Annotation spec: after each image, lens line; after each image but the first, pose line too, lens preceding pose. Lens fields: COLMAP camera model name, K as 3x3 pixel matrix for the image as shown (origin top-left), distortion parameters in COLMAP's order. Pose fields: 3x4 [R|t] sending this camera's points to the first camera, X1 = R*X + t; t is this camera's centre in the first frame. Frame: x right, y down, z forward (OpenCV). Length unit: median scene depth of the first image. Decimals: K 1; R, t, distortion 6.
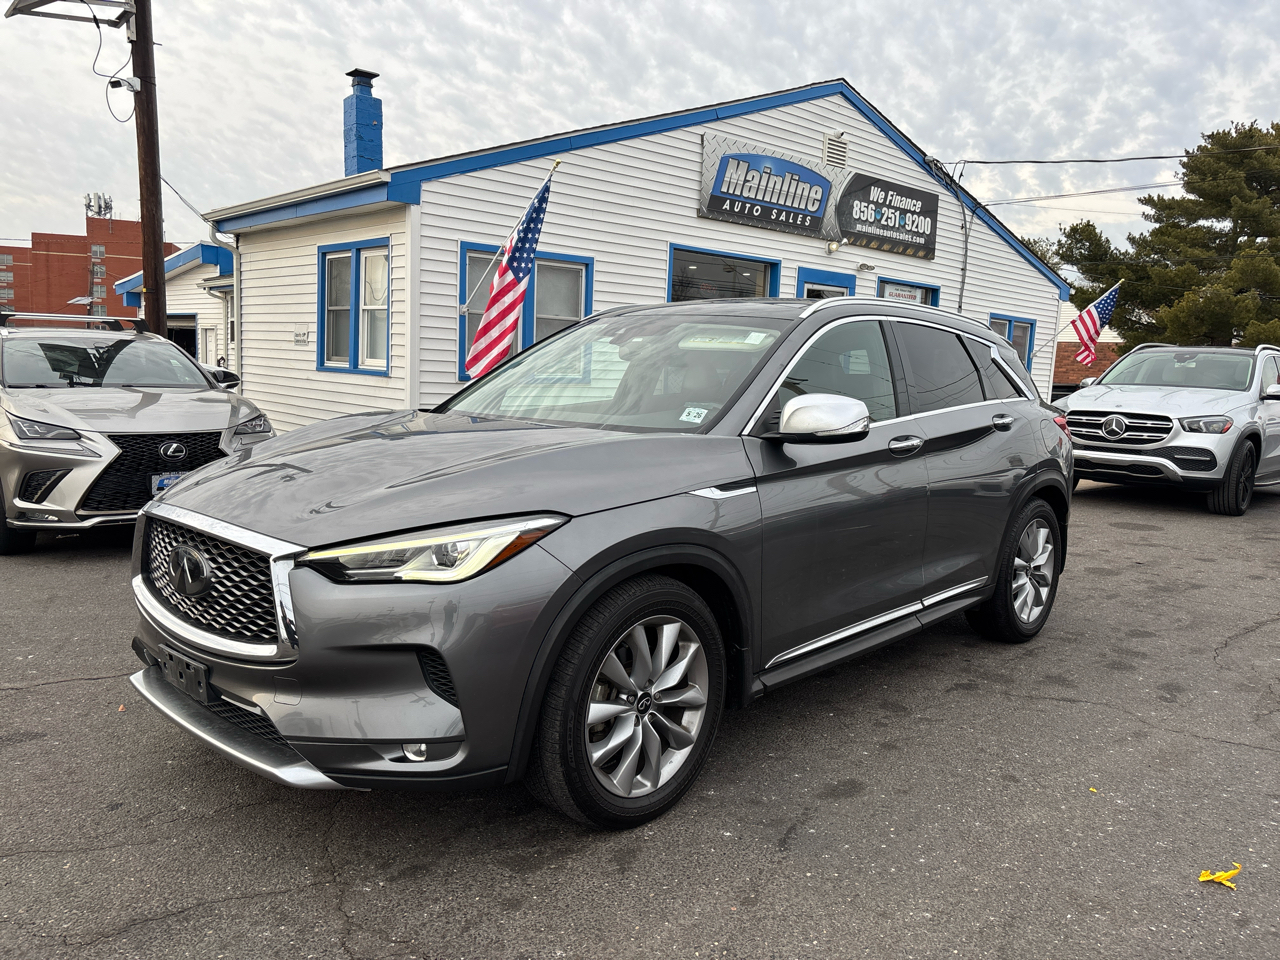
lens RADIAL K [[964.4, 0, 637.7], [0, 964.4, 479.0], [0, 0, 1]] dist [0.049533, -0.050819]
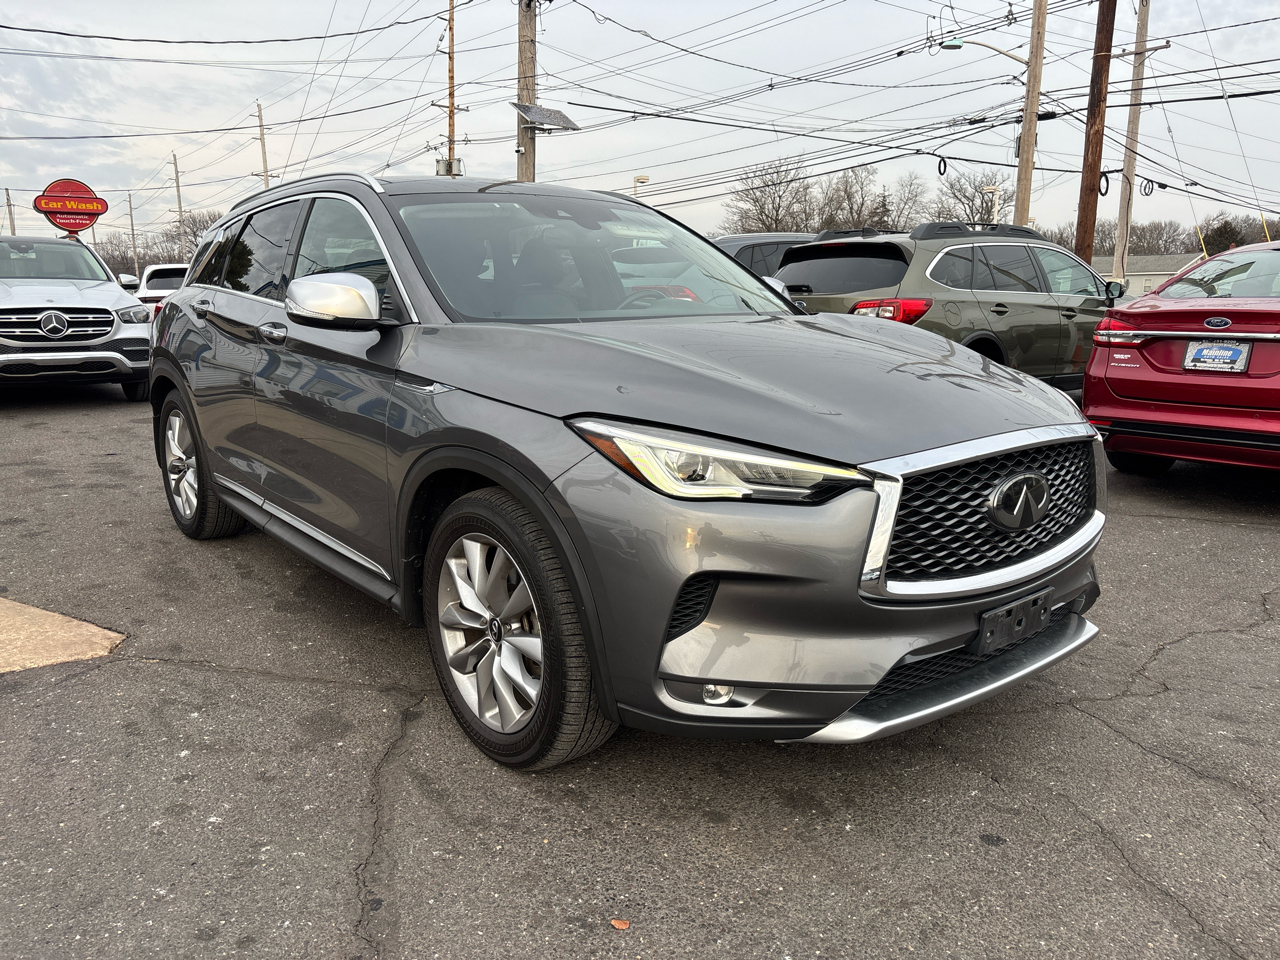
lens RADIAL K [[964.4, 0, 632.3], [0, 964.4, 484.6], [0, 0, 1]] dist [0.049533, -0.050819]
pose [[0.128781, -0.230795, 0.964442, -0.423289], [0.121331, 0.968901, 0.215661, -0.045424], [-0.984223, 0.089244, 0.152778, 0.386559]]
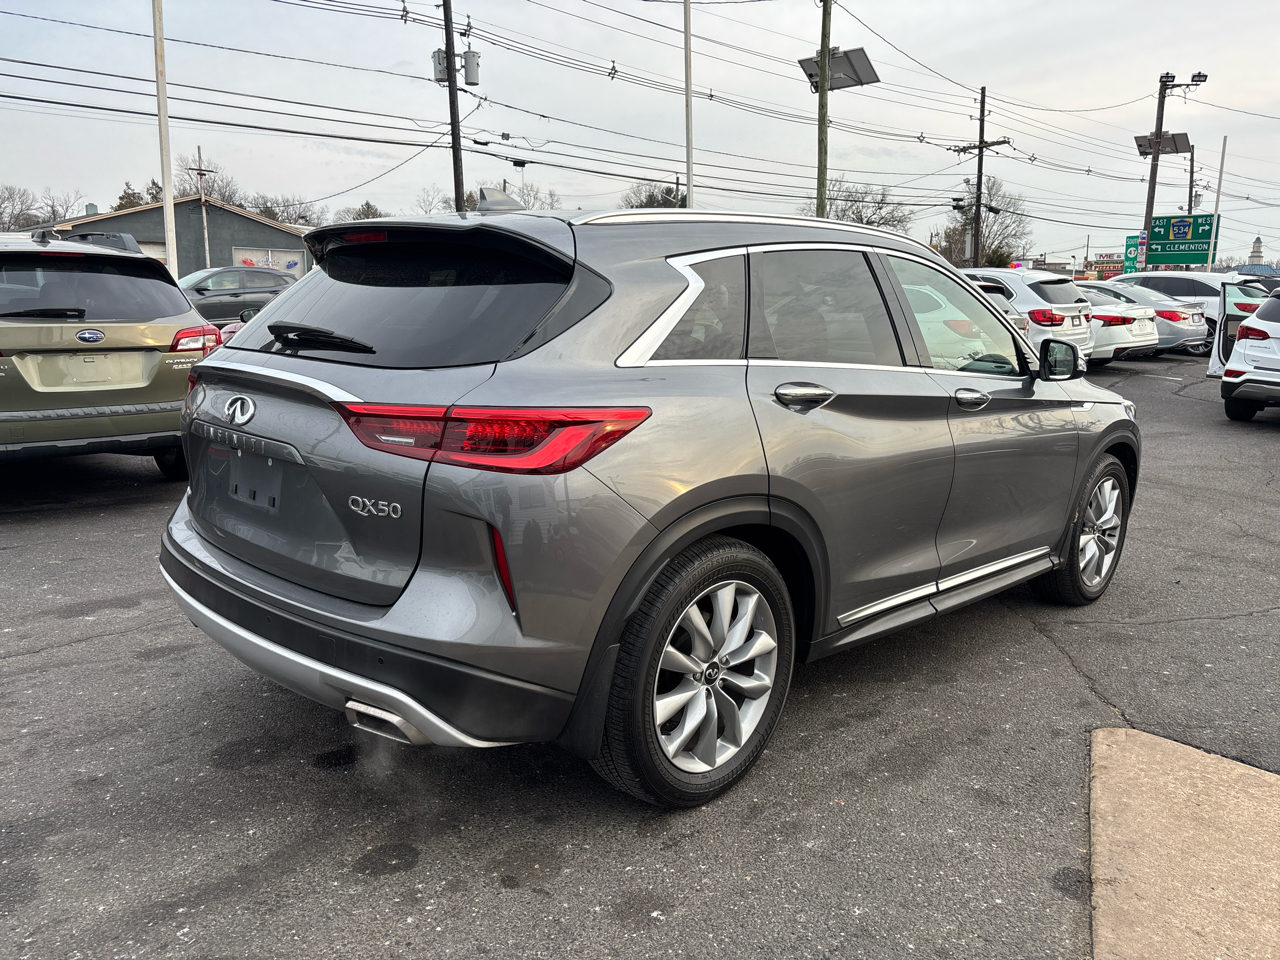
lens RADIAL K [[964.4, 0, 626.8], [0, 964.4, 480.3], [0, 0, 1]] dist [0.049533, -0.050819]
pose [[-0.998155, -0.058286, 0.017012, 0.101347], [-0.050336, 0.951029, 0.304977, -0.121699], [-0.033955, 0.303558, -0.952208, 0.994606]]
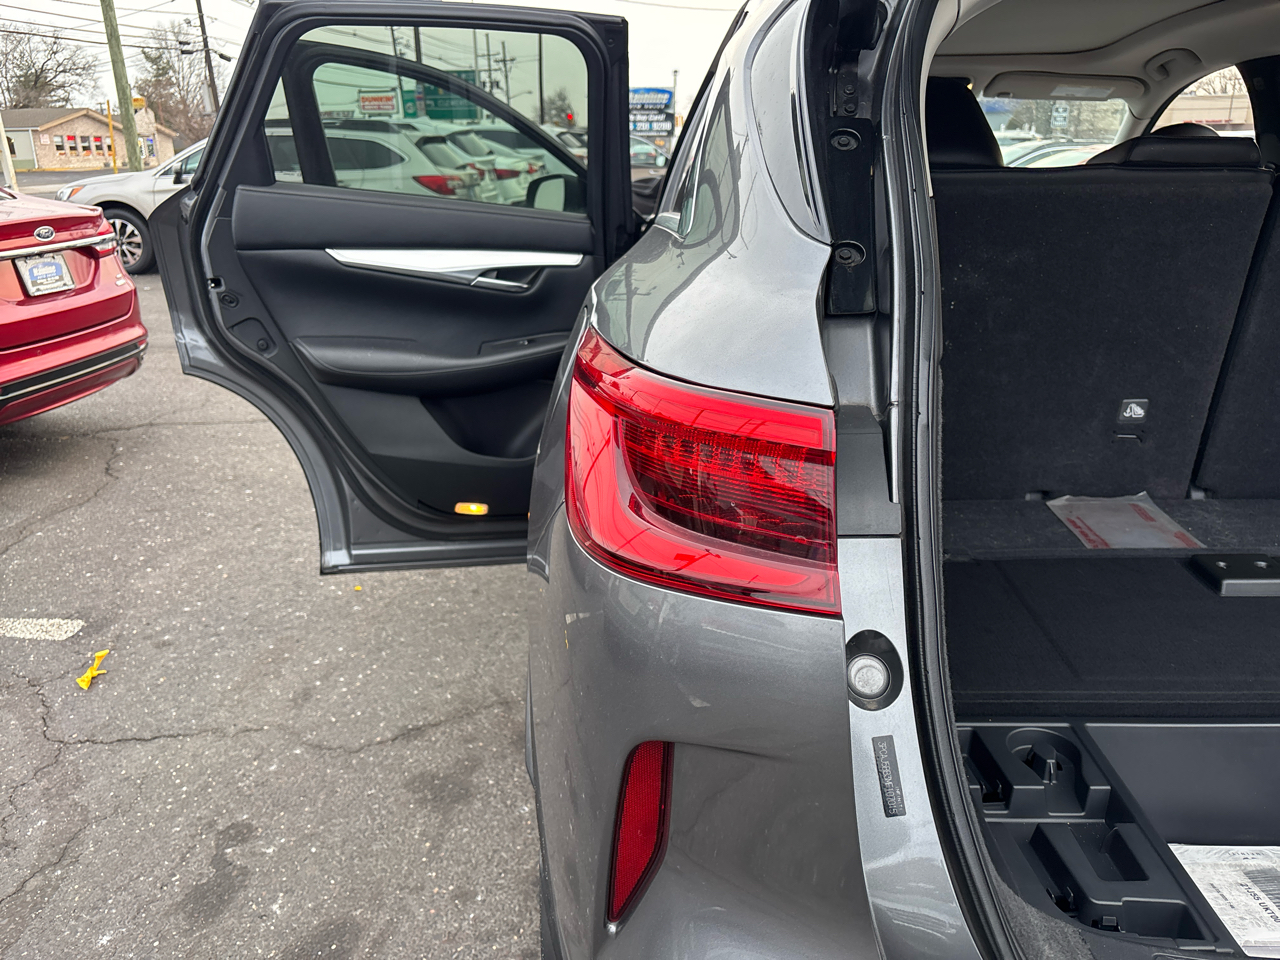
lens RADIAL K [[964.4, 0, 637.8], [0, 964.4, 478.1], [0, 0, 1]] dist [0.049533, -0.050819]
pose [[-0.736660, 0.184604, -0.650579, 0.329330], [-0.095668, 0.923898, 0.370486, -0.065338], [0.669462, 0.335162, -0.662938, 0.677825]]
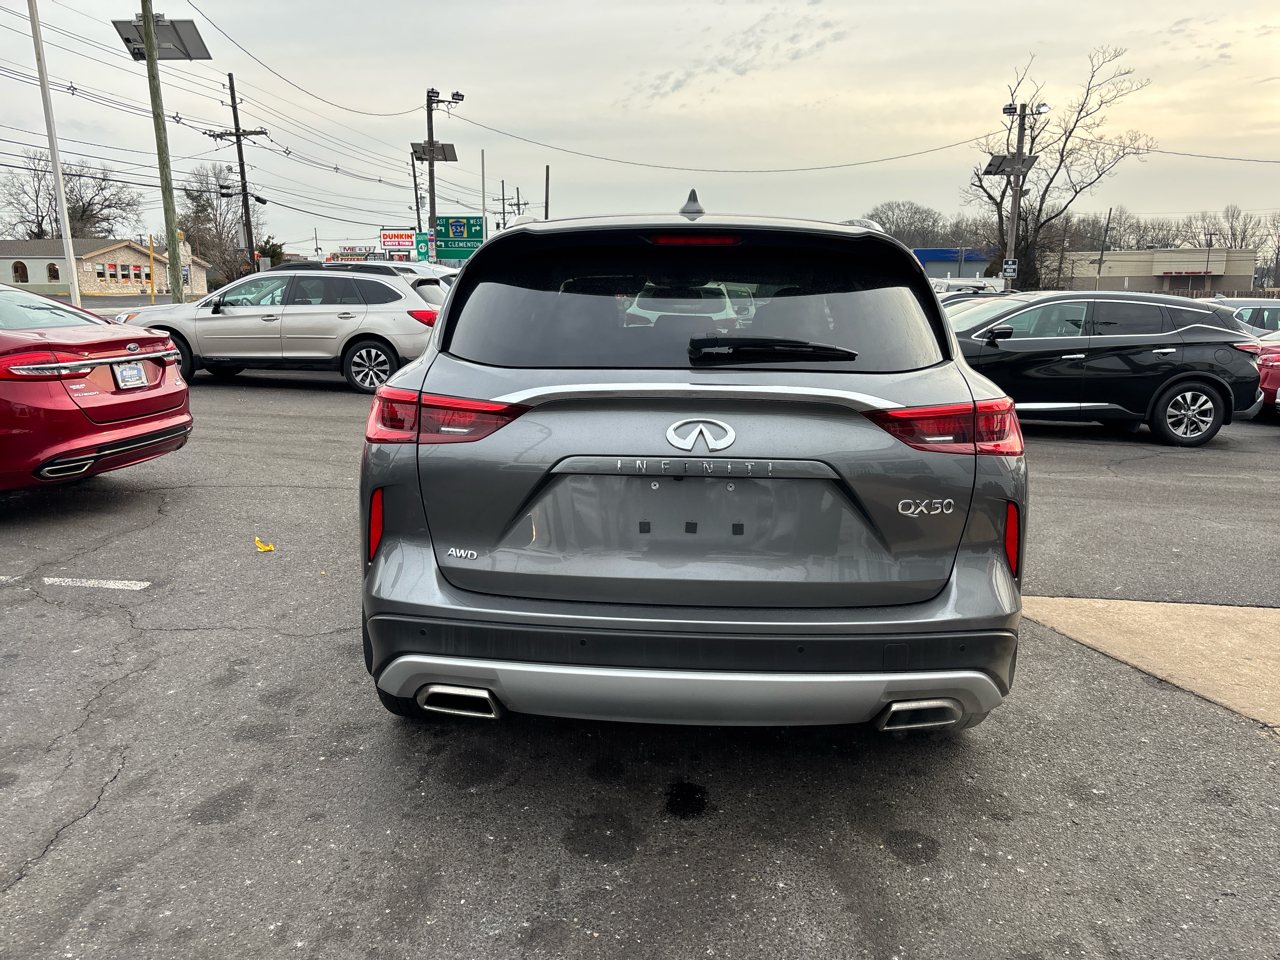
lens RADIAL K [[964.4, 0, 623.9], [0, 964.4, 479.6], [0, 0, 1]] dist [0.049533, -0.050819]
pose [[-0.751930, 0.081396, -0.654199, 0.412493], [-0.114400, 0.961182, 0.251082, -0.097402], [0.649241, 0.263636, -0.713430, 0.886526]]
